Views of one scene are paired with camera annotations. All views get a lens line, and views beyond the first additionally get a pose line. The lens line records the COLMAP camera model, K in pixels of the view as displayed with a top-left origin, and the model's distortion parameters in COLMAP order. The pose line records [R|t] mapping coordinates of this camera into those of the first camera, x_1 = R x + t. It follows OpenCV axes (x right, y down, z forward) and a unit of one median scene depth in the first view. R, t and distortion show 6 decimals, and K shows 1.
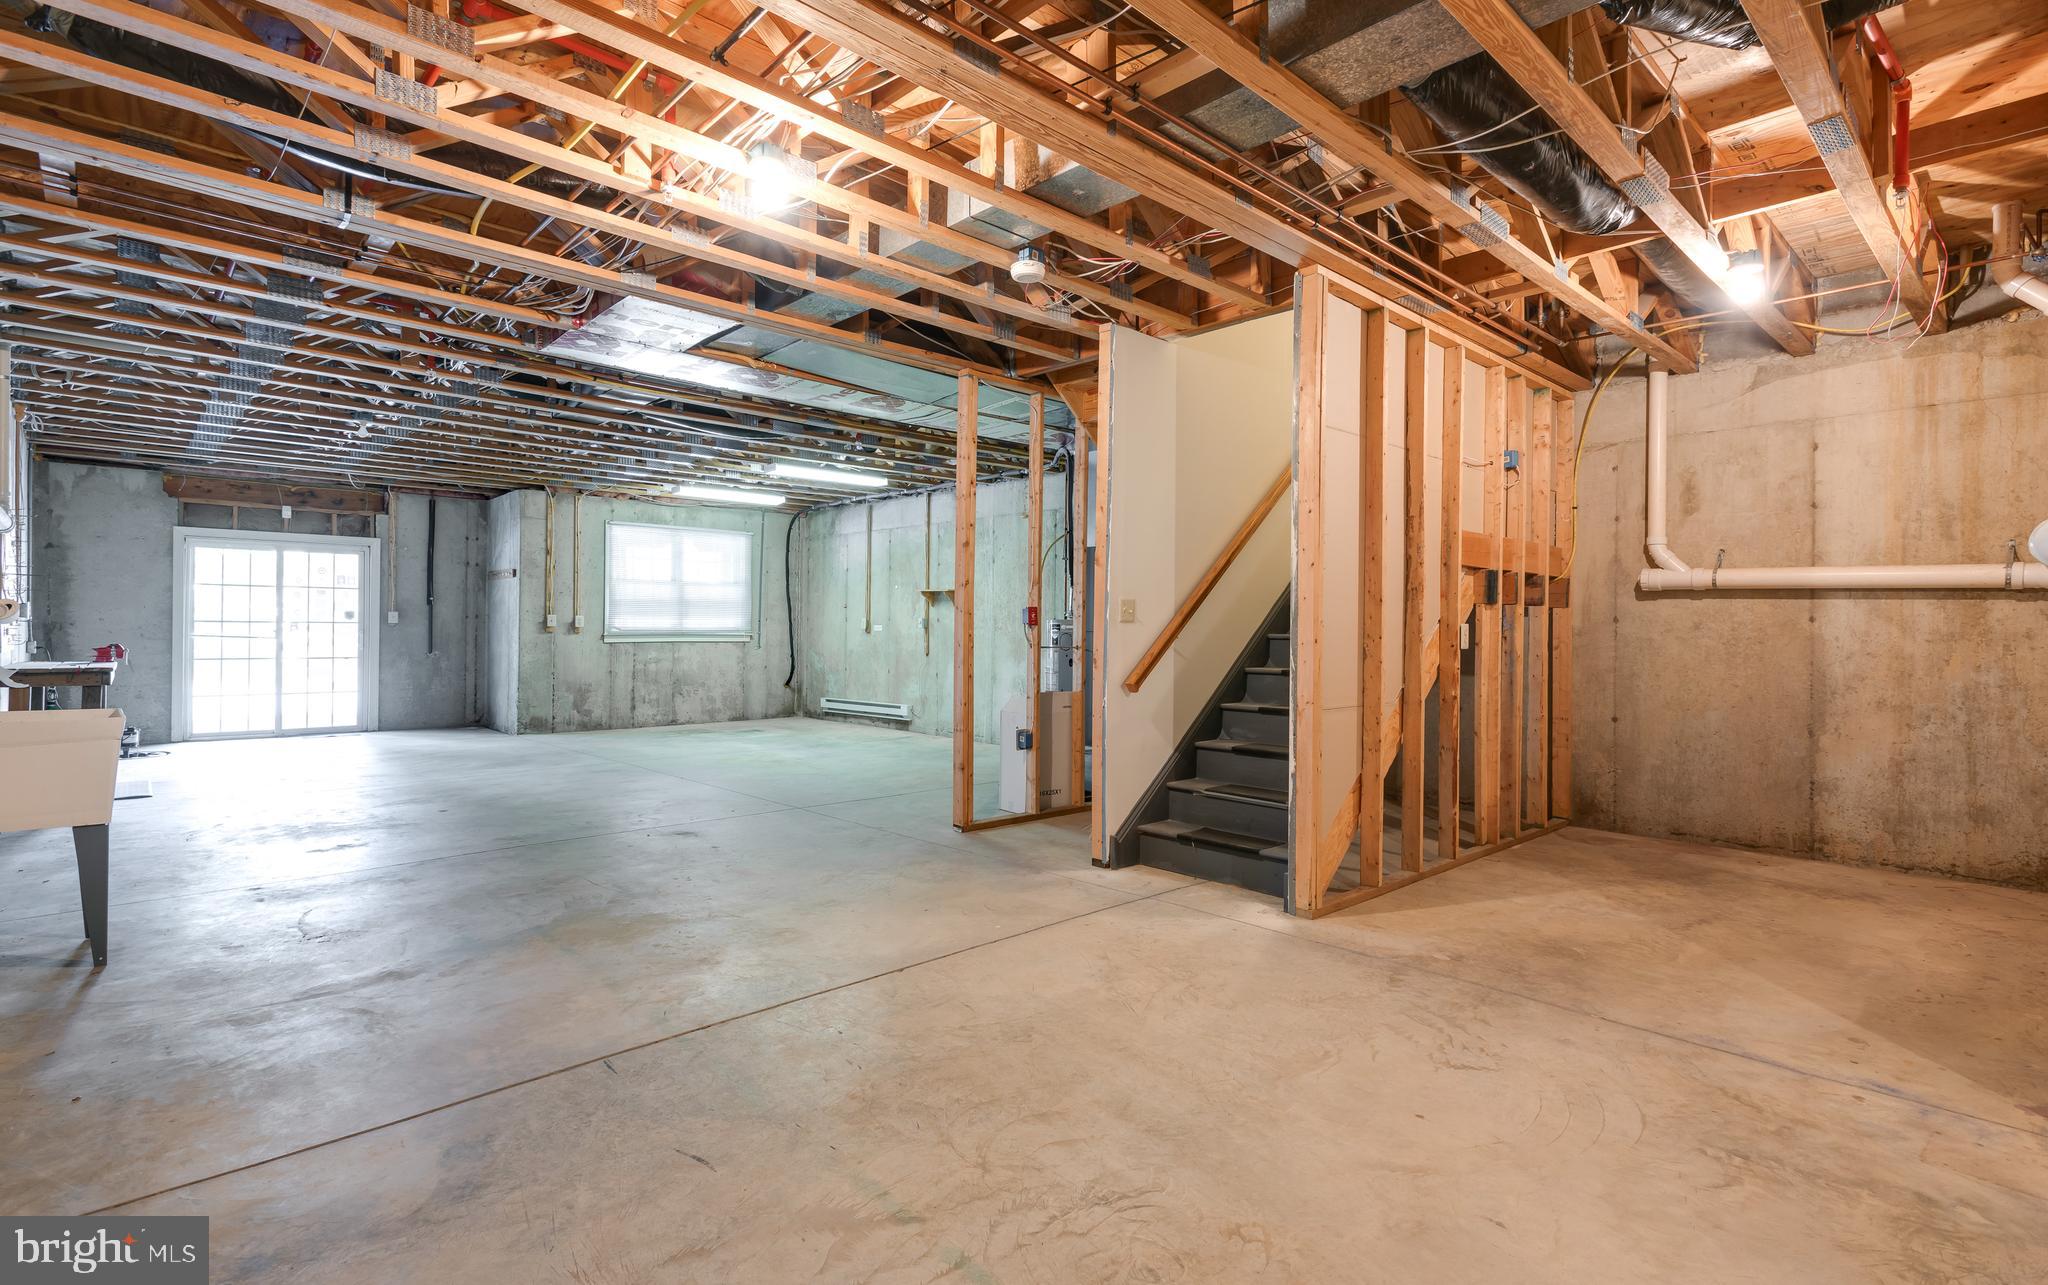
lens RADIAL K [[964.4, 0, 1034.1], [0, 964.4, 636.6], [0, 0, 1]] dist [-0.002825, -0.001365]
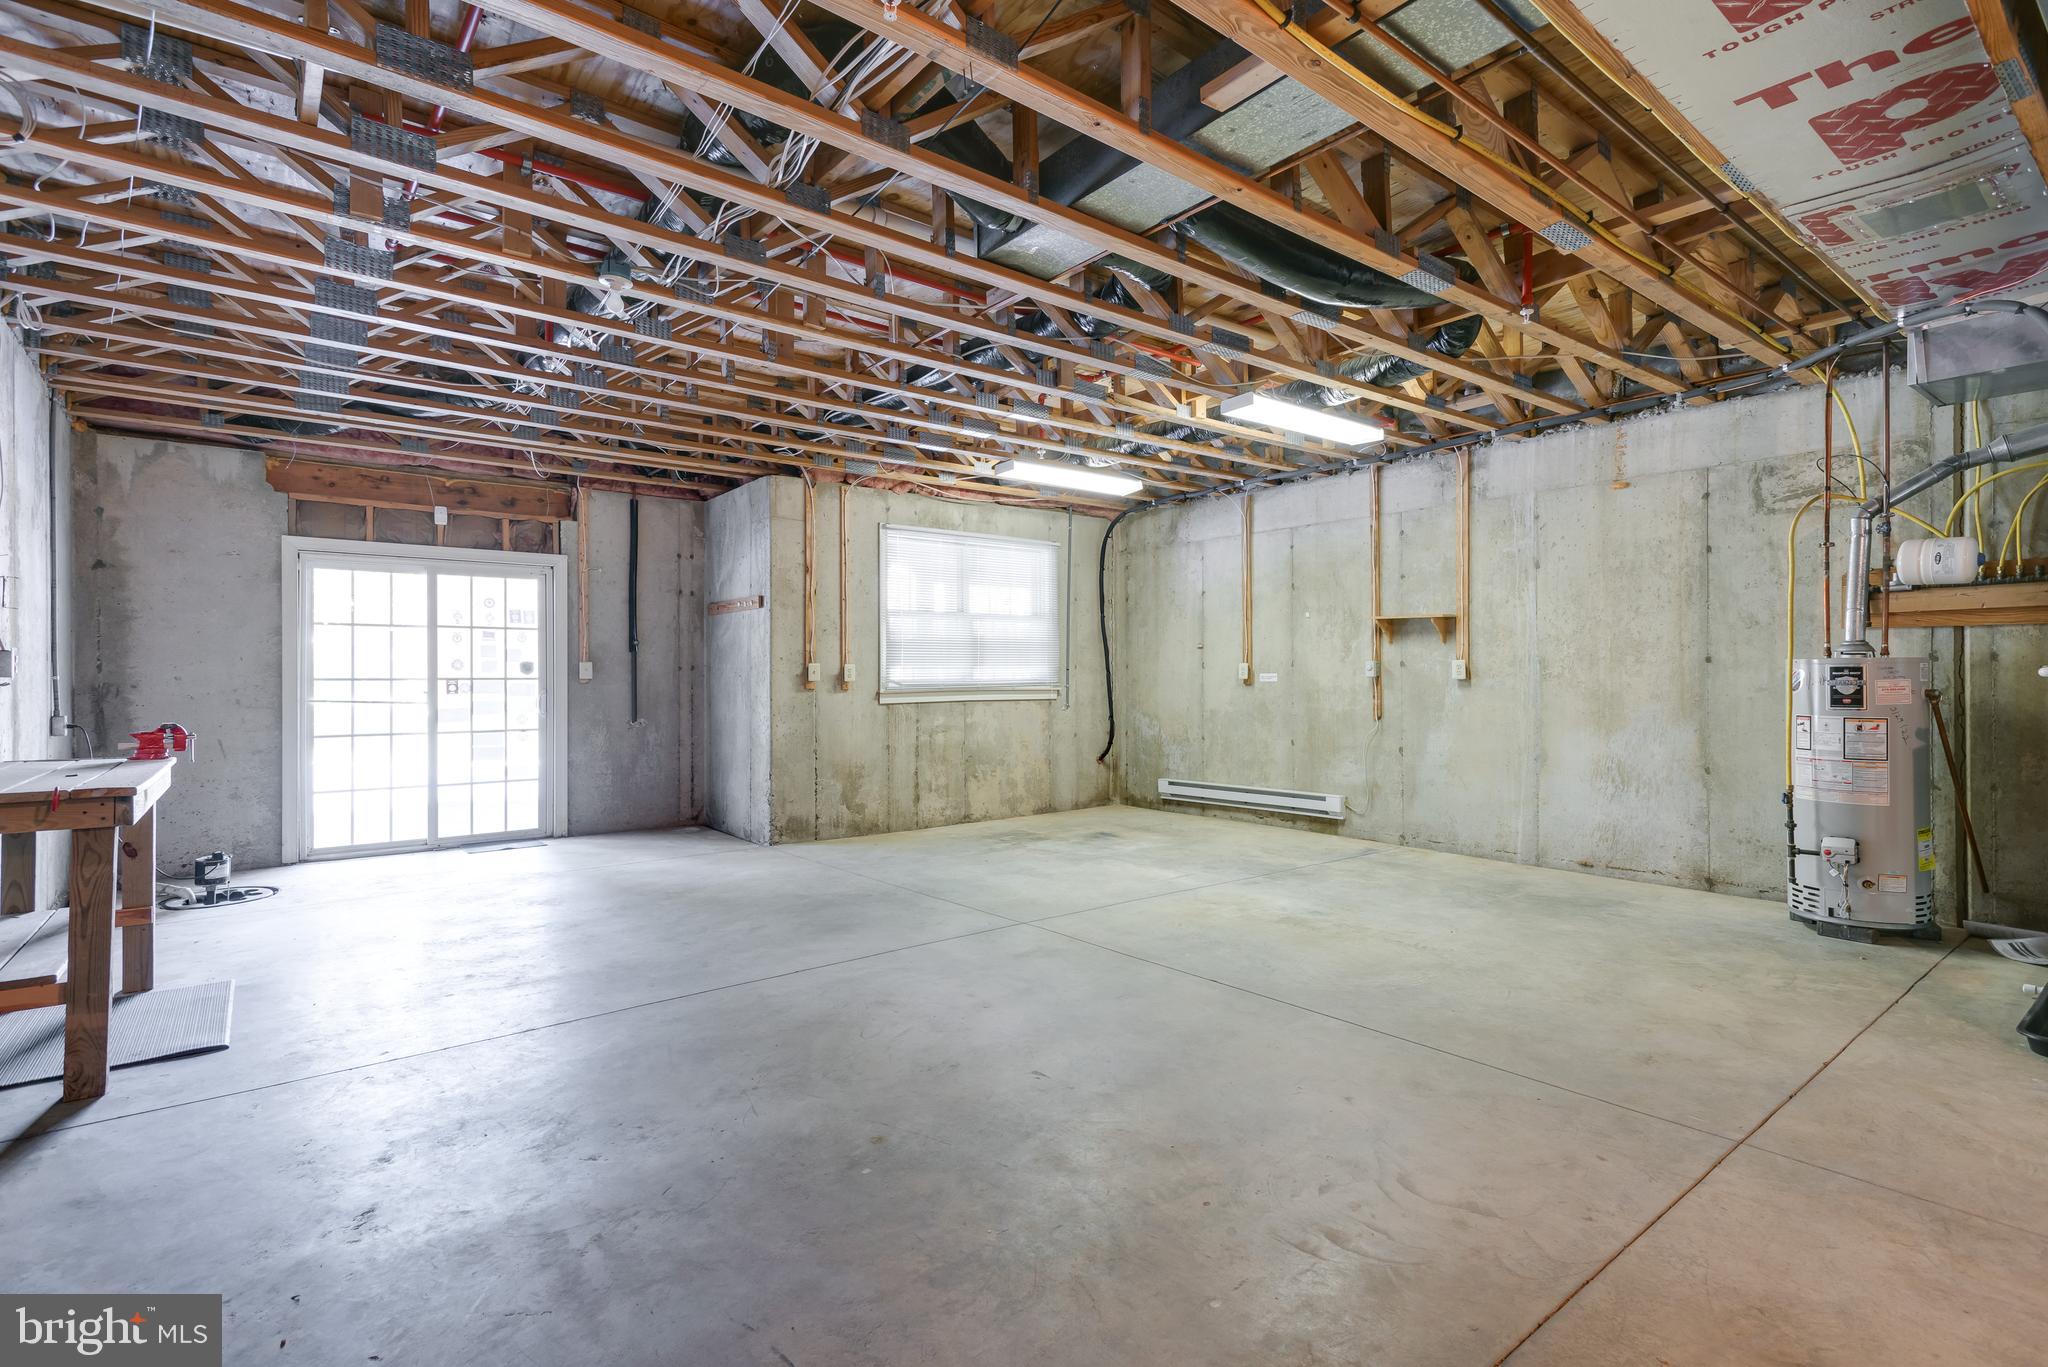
lens RADIAL K [[970.4, 0, 1015.0], [0, 970.4, 684.5], [0, 0, 1]] dist [0.005112, 0.000917]
pose [[0.995000, -0.010768, -0.099294, -0.288965], [0.010869, 0.999941, 0.000473, -0.006865], [0.099283, -0.001550, 0.995058, 0.337460]]
